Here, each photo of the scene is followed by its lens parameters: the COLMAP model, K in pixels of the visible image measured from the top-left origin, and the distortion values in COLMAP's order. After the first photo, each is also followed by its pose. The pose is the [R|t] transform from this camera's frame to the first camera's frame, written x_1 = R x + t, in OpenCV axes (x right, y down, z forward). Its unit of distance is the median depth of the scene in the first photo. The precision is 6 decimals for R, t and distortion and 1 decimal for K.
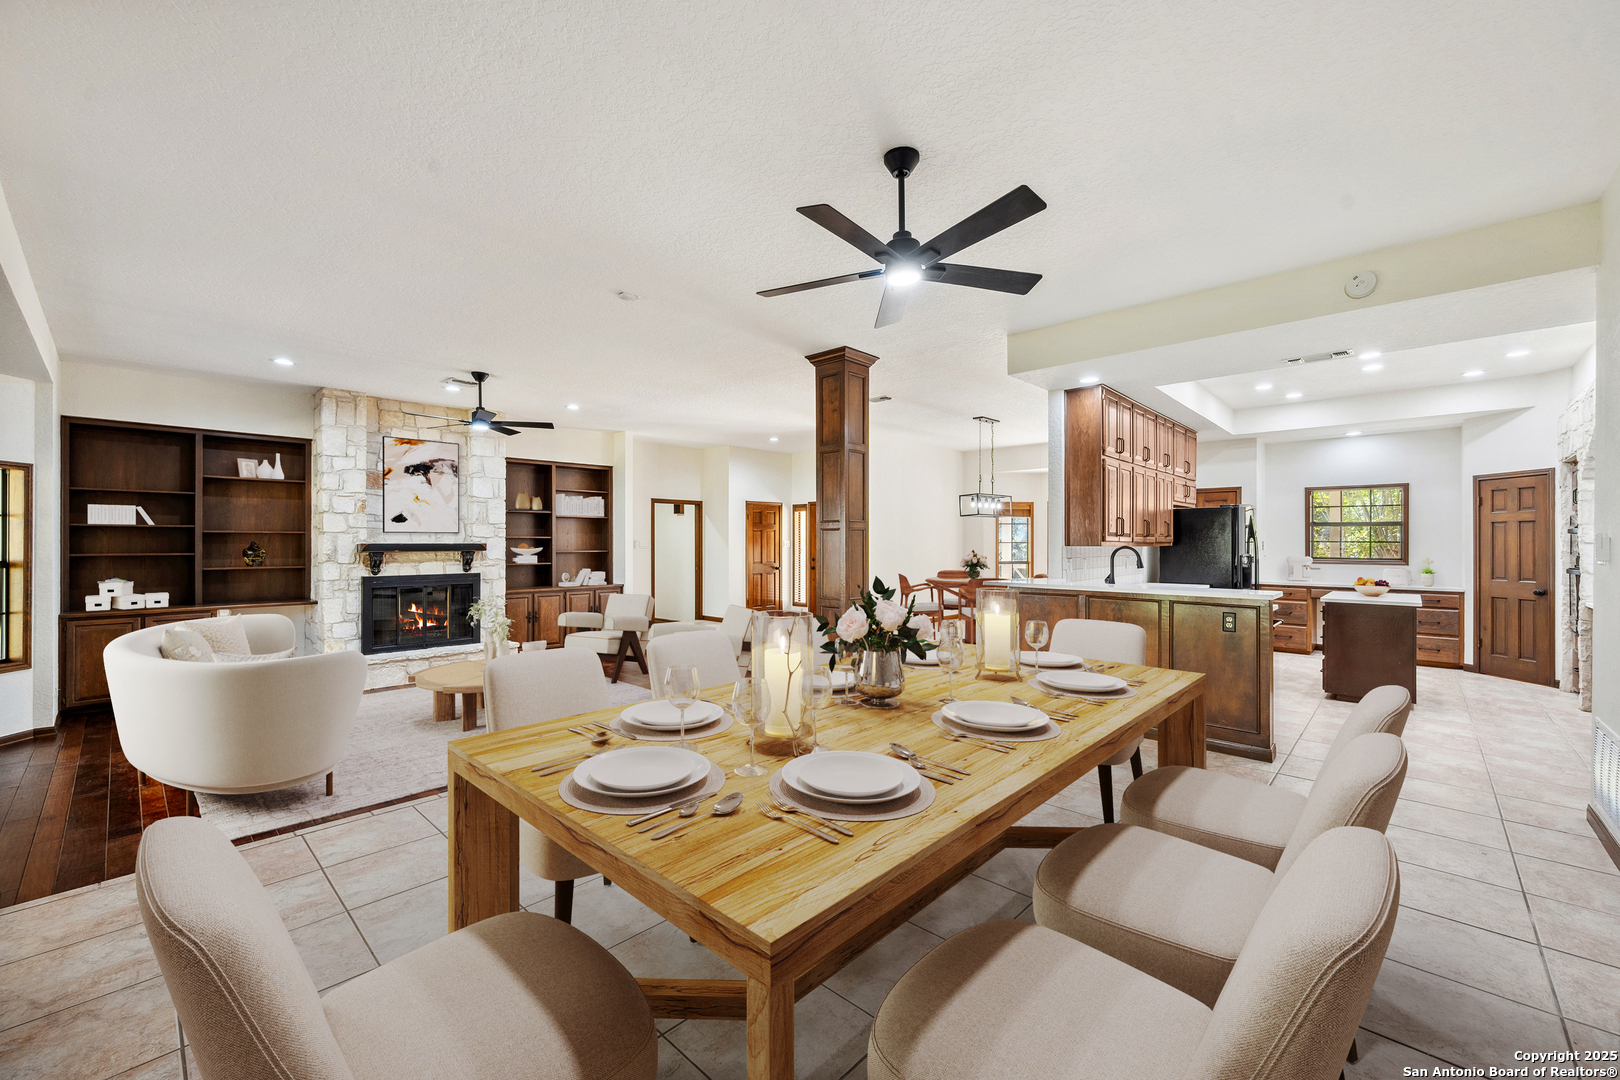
lens RADIAL K [[649.0, 0, 809.8], [0, 649.0, 539.5], [0, 0, 1]] dist [-0.002772, -0.000055]
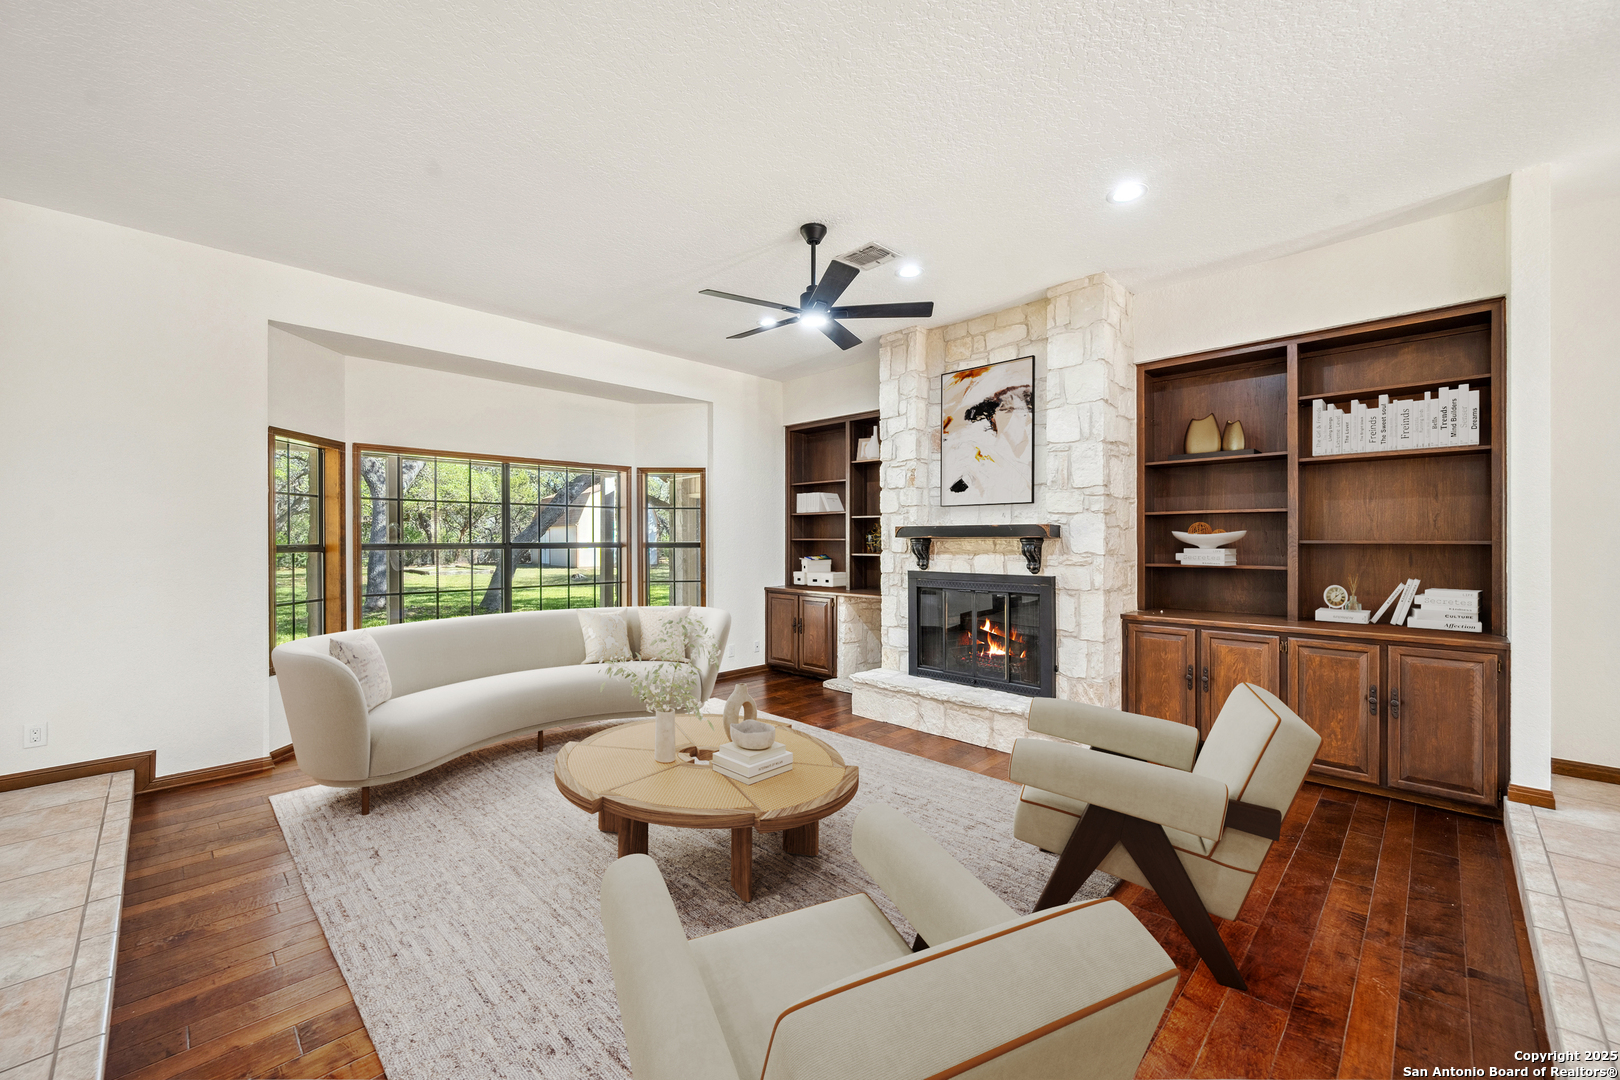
lens RADIAL K [[649.0, 0, 815.3], [0, 649.0, 540.0], [0, 0, 1]] dist [-0.002772, -0.000055]
pose [[-0.017132, -0.003025, -0.999849, 0.047783], [0.002109, 0.999993, -0.003062, 0.022309], [0.999851, -0.002161, -0.017125, 0.840638]]
